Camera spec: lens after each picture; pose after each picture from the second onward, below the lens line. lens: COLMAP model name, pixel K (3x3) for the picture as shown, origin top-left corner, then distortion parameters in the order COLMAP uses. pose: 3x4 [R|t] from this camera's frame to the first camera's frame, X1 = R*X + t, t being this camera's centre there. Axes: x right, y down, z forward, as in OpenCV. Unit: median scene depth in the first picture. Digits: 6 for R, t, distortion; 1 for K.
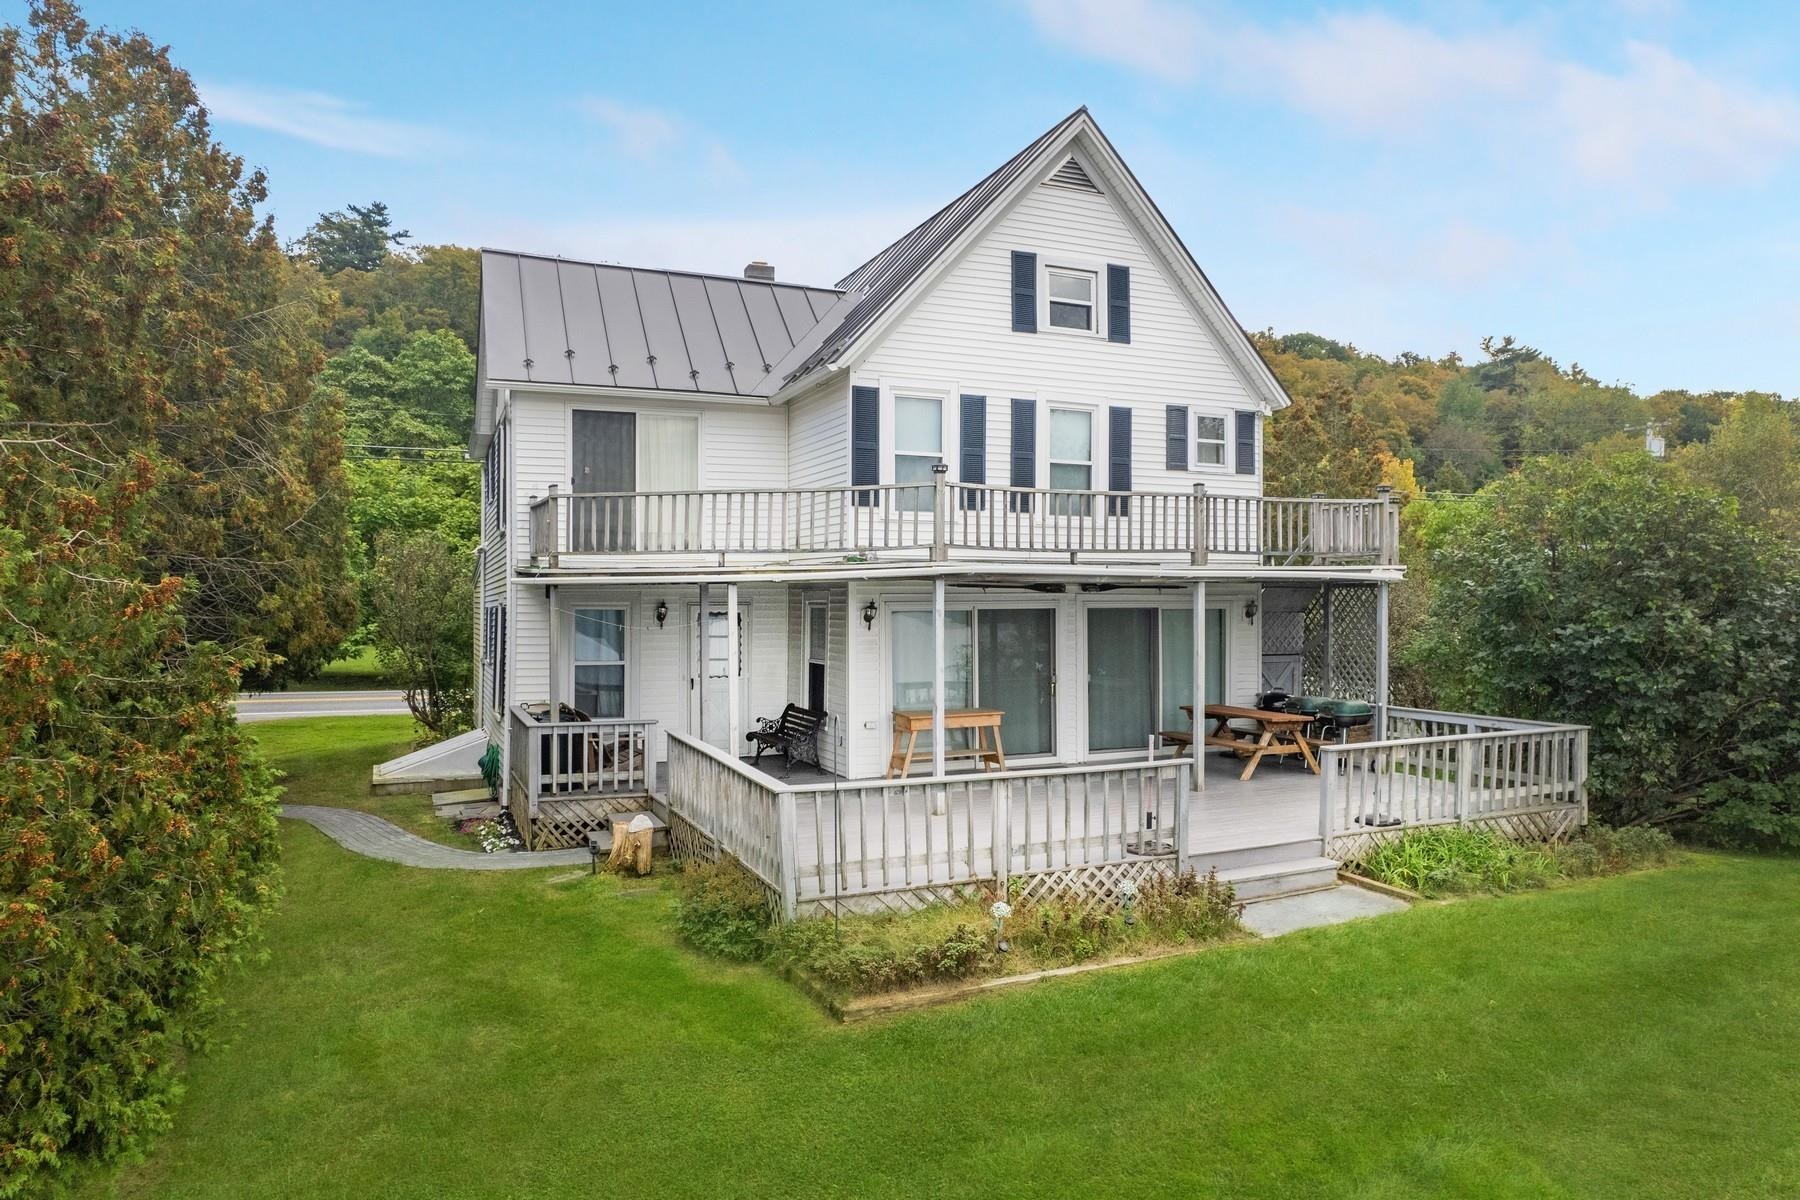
lens RADIAL K [[1158.1, 0, 900.0], [0, 1158.1, 600.0], [0, 0, 1]] dist [-0.034736, 0.003972]
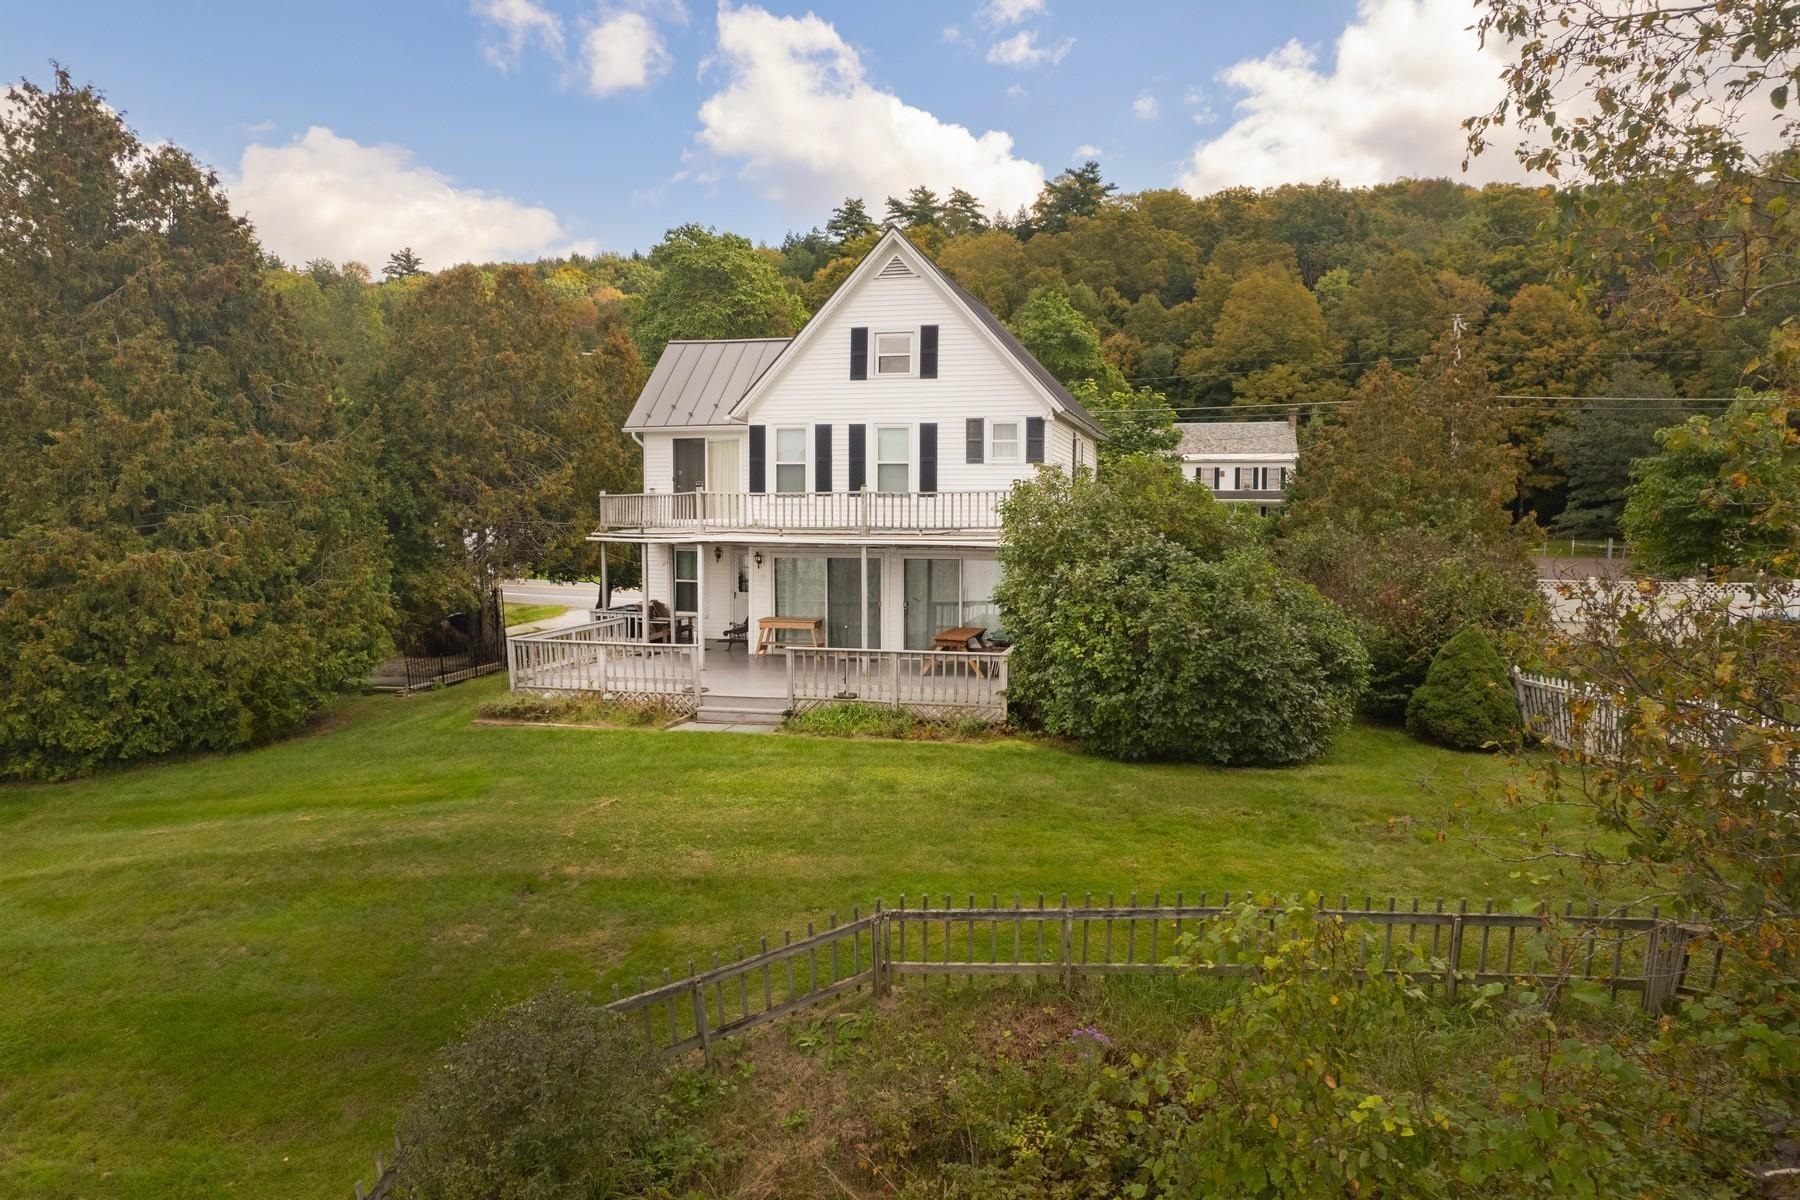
lens RADIAL K [[1158.1, 0, 900.0], [0, 1158.1, 600.0], [0, 0, 1]] dist [-0.034736, 0.003972]
pose [[0.781308, 0.052367, -0.621945, 1.102298], [-0.004477, 0.996919, 0.078315, -0.057895], [0.624129, -0.058404, 0.779135, -0.186414]]
